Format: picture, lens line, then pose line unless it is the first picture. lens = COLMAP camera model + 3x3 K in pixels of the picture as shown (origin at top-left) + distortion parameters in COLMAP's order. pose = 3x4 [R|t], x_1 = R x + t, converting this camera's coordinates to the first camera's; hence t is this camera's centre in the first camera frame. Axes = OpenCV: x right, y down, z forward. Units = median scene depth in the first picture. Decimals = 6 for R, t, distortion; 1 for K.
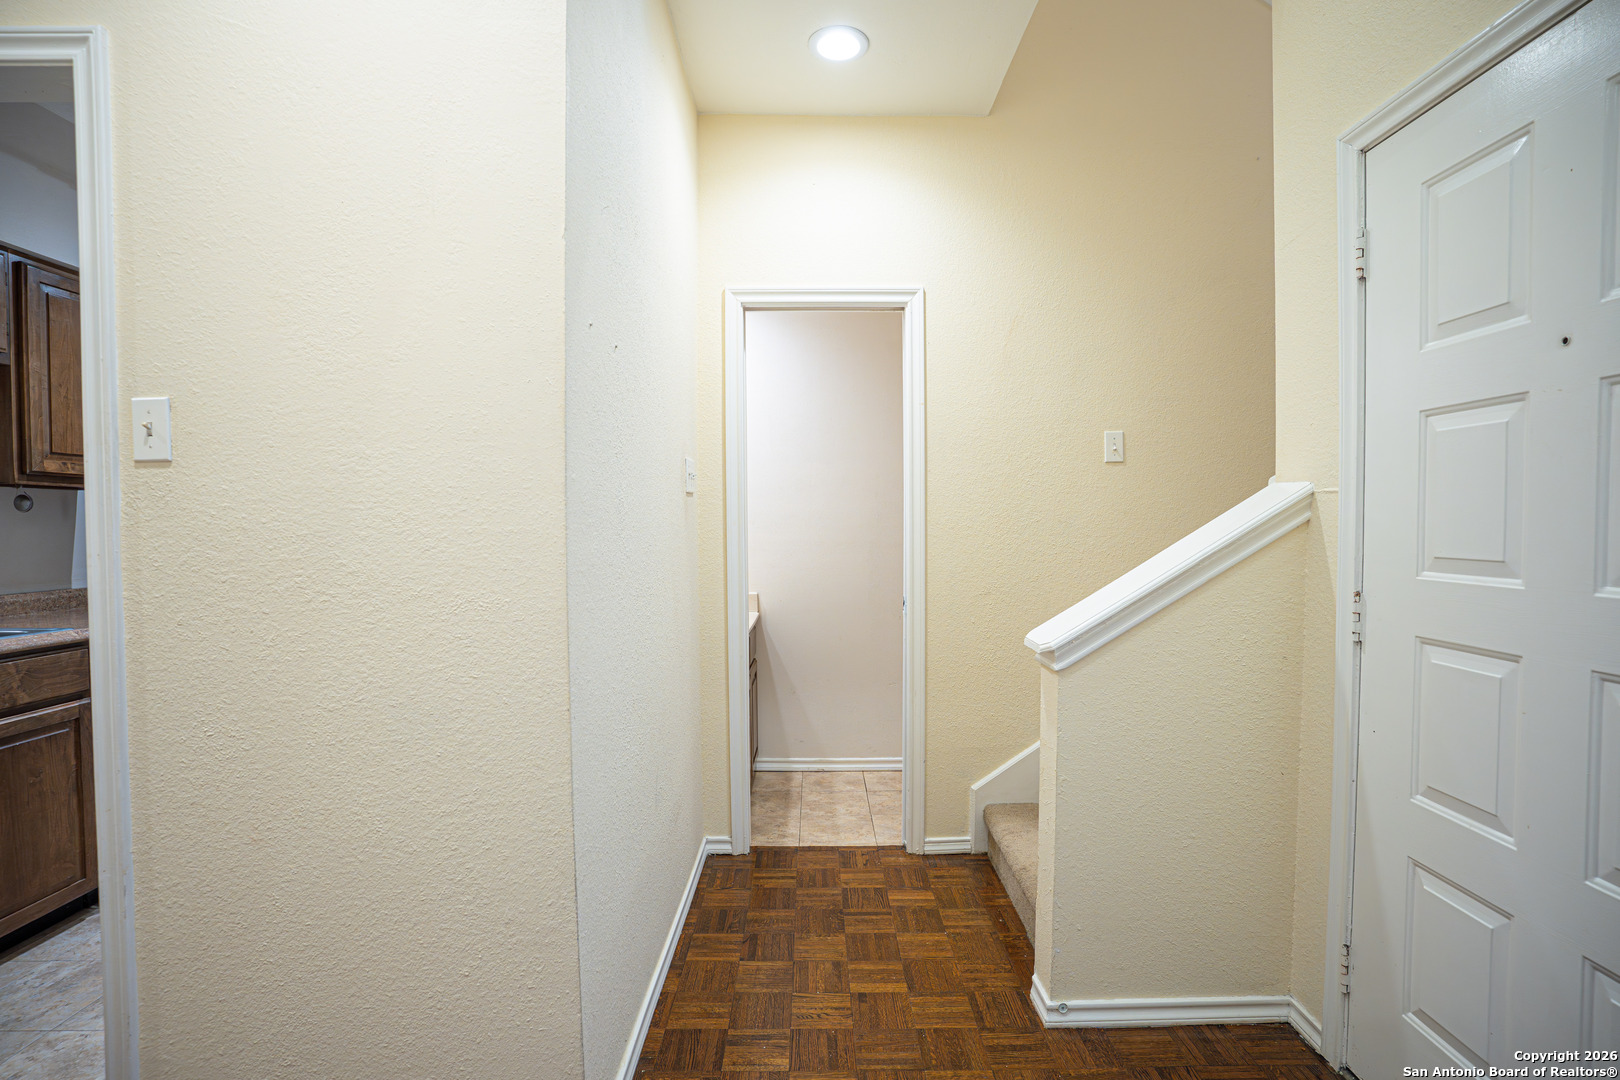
lens RADIAL K [[777.4, 0, 807.2], [0, 777.4, 544.4], [0, 0, 1]] dist [-0.003561, -0.000447]
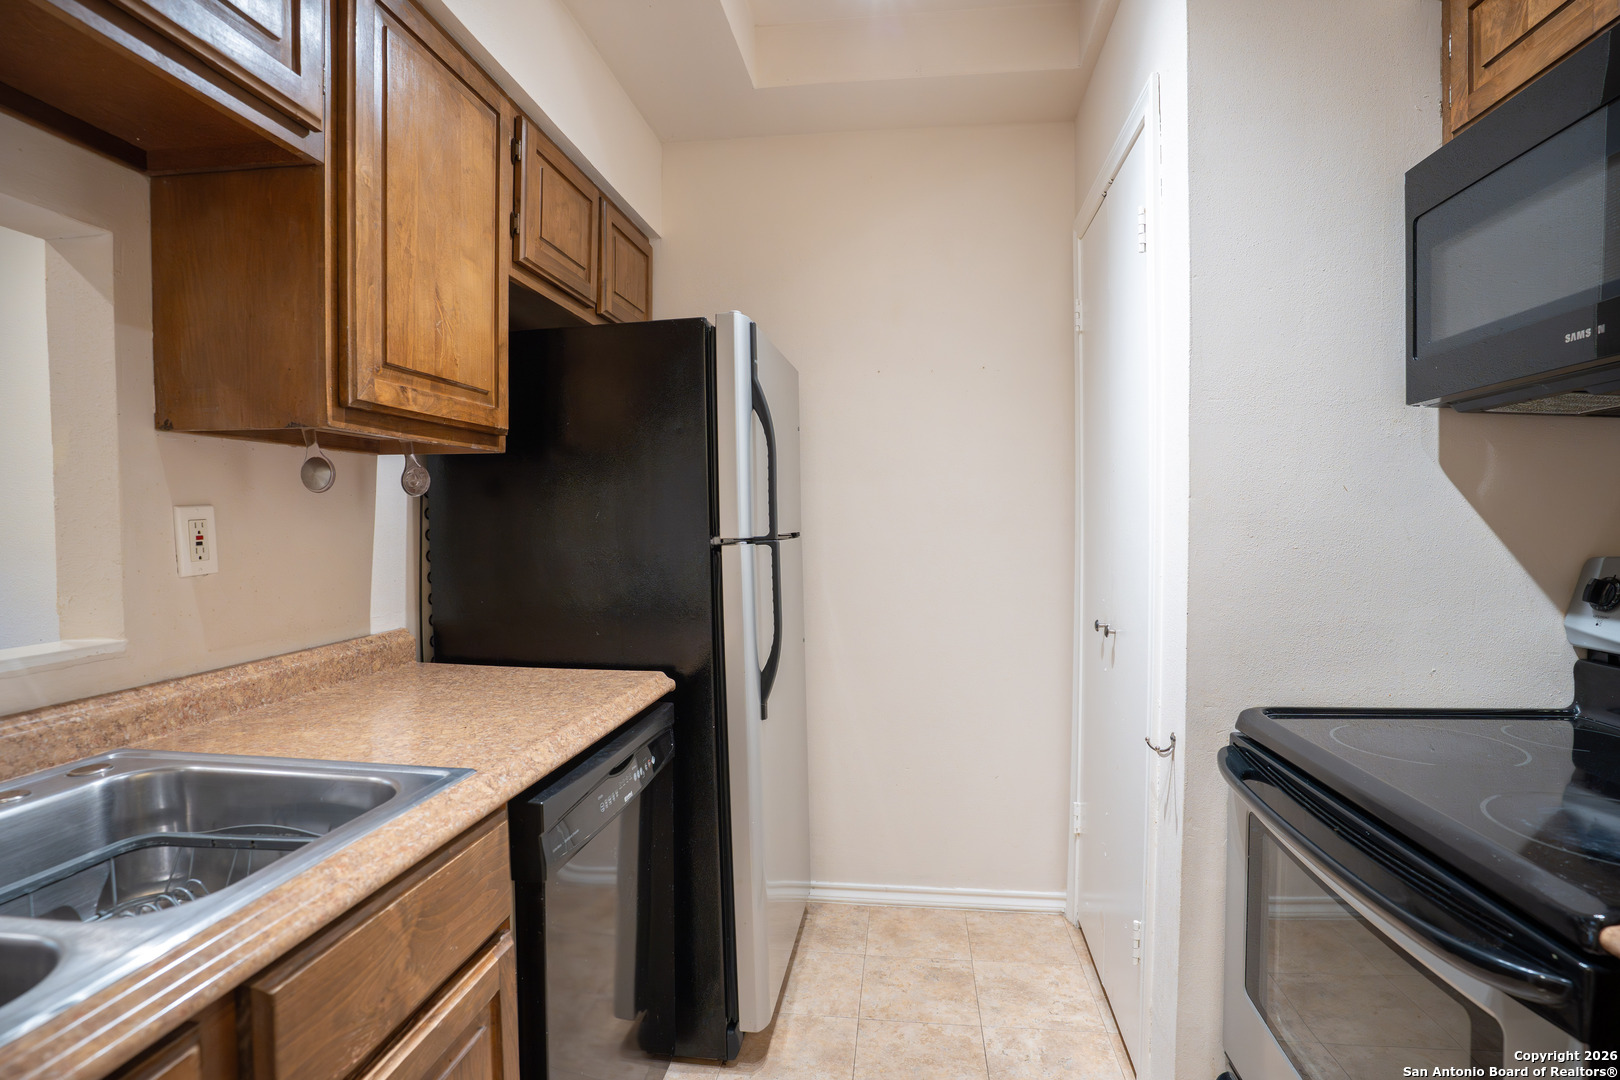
lens RADIAL K [[820.4, 0, 827.9], [0, 820.4, 539.9], [0, 0, 1]] dist [-0.070339, 0.033405]
pose [[0.993527, 0.000447, -0.113597, -0.663201], [-0.000458, 1.000000, -0.000067, -0.012068], [0.113597, 0.000118, 0.993527, 0.554581]]
